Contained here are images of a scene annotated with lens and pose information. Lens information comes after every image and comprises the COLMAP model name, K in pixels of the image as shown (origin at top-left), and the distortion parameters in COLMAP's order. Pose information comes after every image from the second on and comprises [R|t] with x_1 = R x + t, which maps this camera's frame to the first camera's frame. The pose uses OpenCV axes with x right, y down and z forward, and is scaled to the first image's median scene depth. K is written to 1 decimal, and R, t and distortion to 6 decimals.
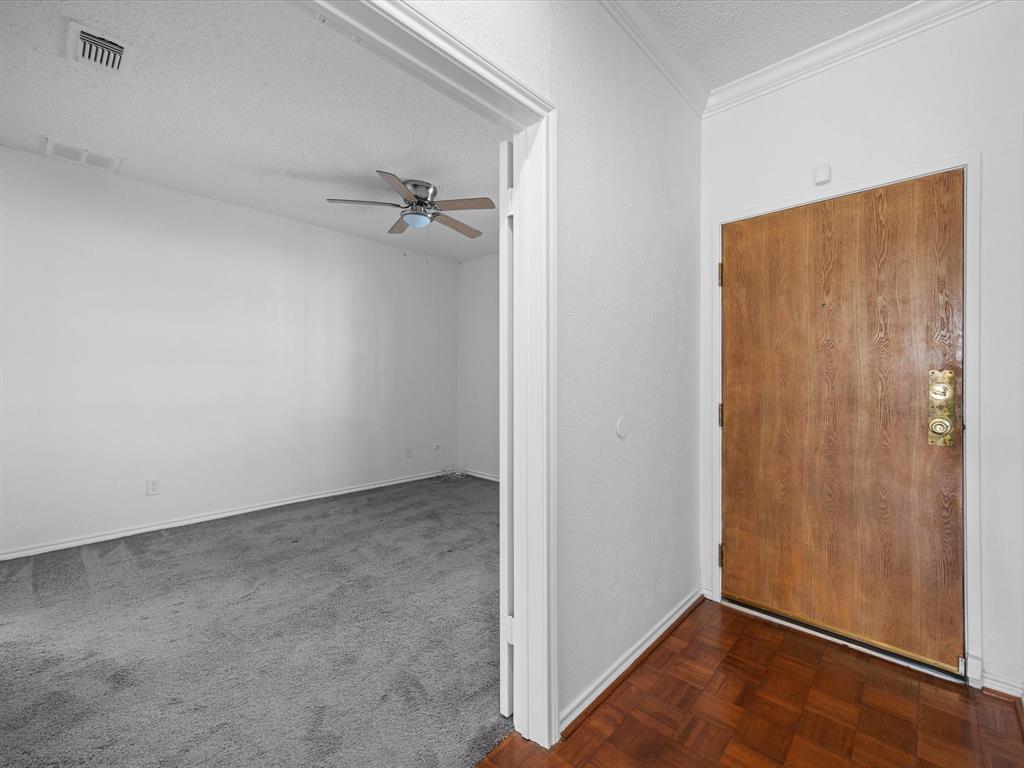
lens RADIAL K [[451.9, 0, 508.7], [0, 451.9, 380.5], [0, 0, 1]] dist [0.003747, 0.000283]
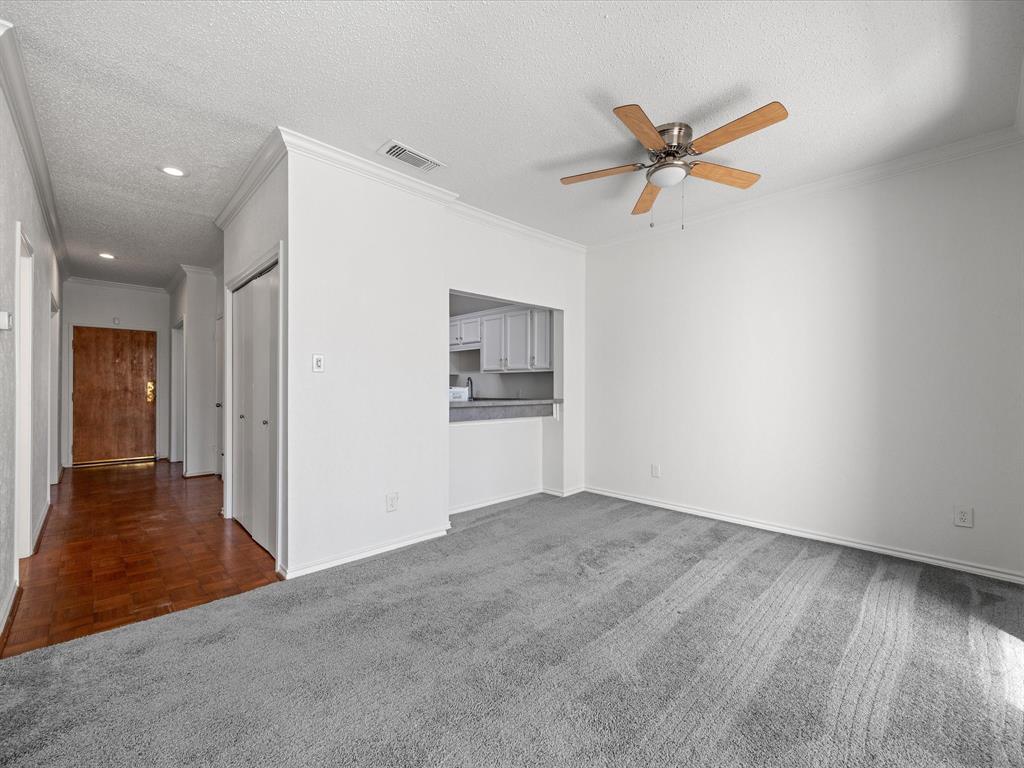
lens RADIAL K [[439.2, 0, 516.9], [0, 439.2, 389.8], [0, 0, 1]] dist [0.005633, -0.000577]
pose [[0.084221, -0.001022, 0.996447, -2.267986], [-0.006932, 0.999975, 0.001612, 0.014292], [-0.996423, -0.007043, 0.084212, -2.177647]]
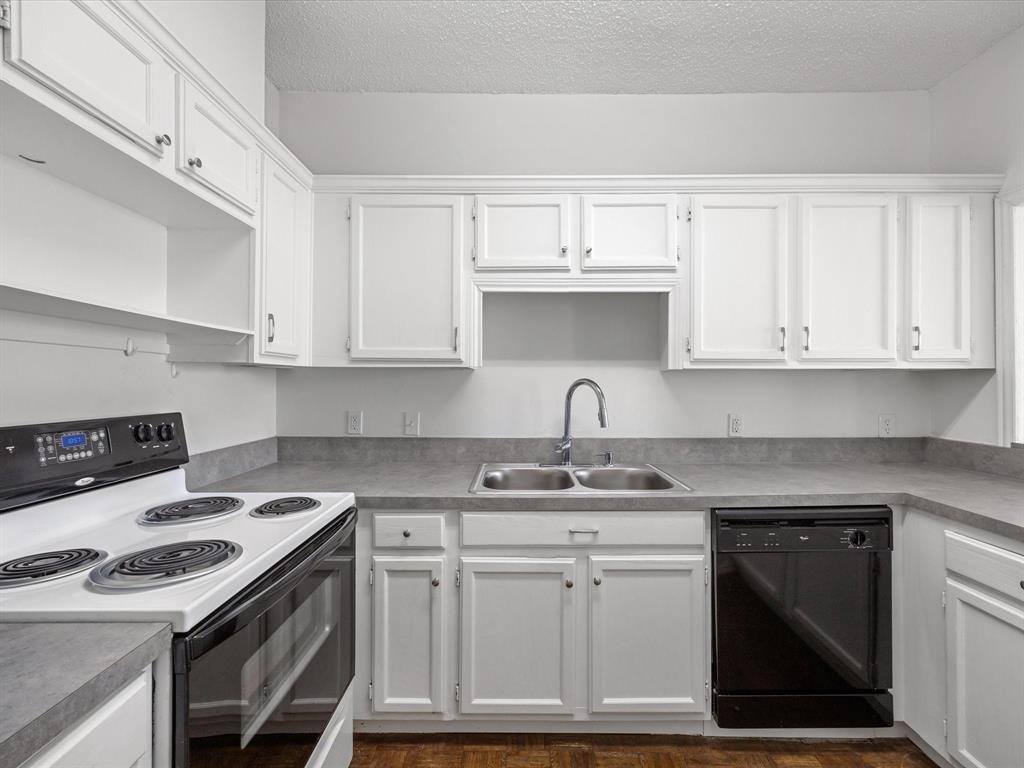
lens RADIAL K [[439.2, 0, 508.4], [0, 439.2, 384.3], [0, 0, 1]] dist [0.005633, -0.000577]
pose [[-0.665617, 0.001310, 0.746292, 0.018098], [-0.003445, 0.999982, -0.004827, -0.040860], [-0.746286, -0.005784, -0.665601, -0.852968]]
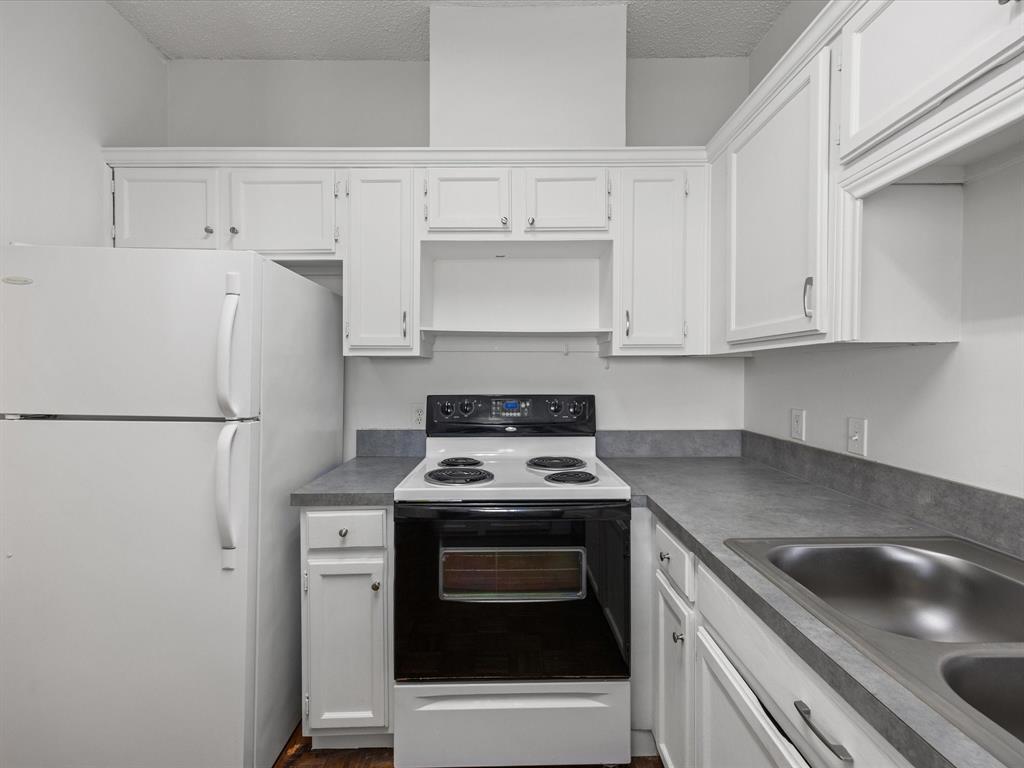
lens RADIAL K [[439.2, 0, 508.1], [0, 439.2, 380.0], [0, 0, 1]] dist [0.005633, -0.000577]
pose [[0.736616, -0.004822, 0.676294, 0.121002], [-0.005067, 0.999907, 0.012648, -0.041009], [-0.676292, -0.012743, 0.736524, -1.524673]]
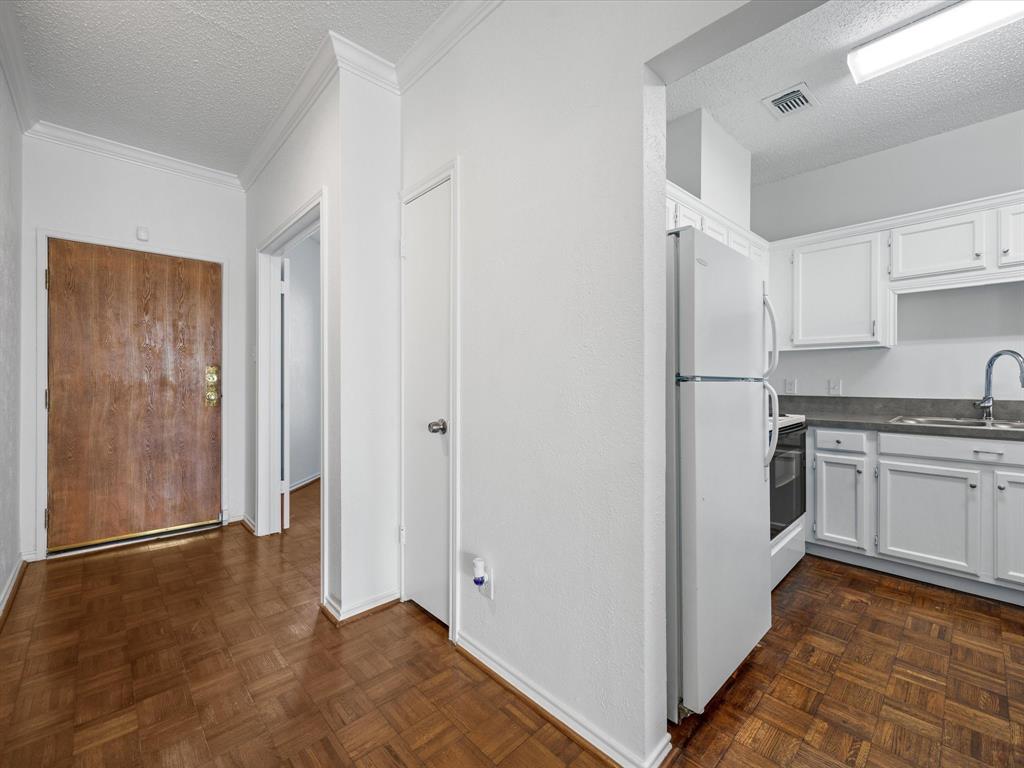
lens RADIAL K [[439.2, 0, 511.1], [0, 439.2, 381.2], [0, 0, 1]] dist [0.005633, -0.000577]
pose [[0.072135, 0.000933, 0.997394, -0.699223], [-0.002637, 0.999996, -0.000744, 0.032587], [-0.997391, -0.002576, 0.072137, -0.337042]]
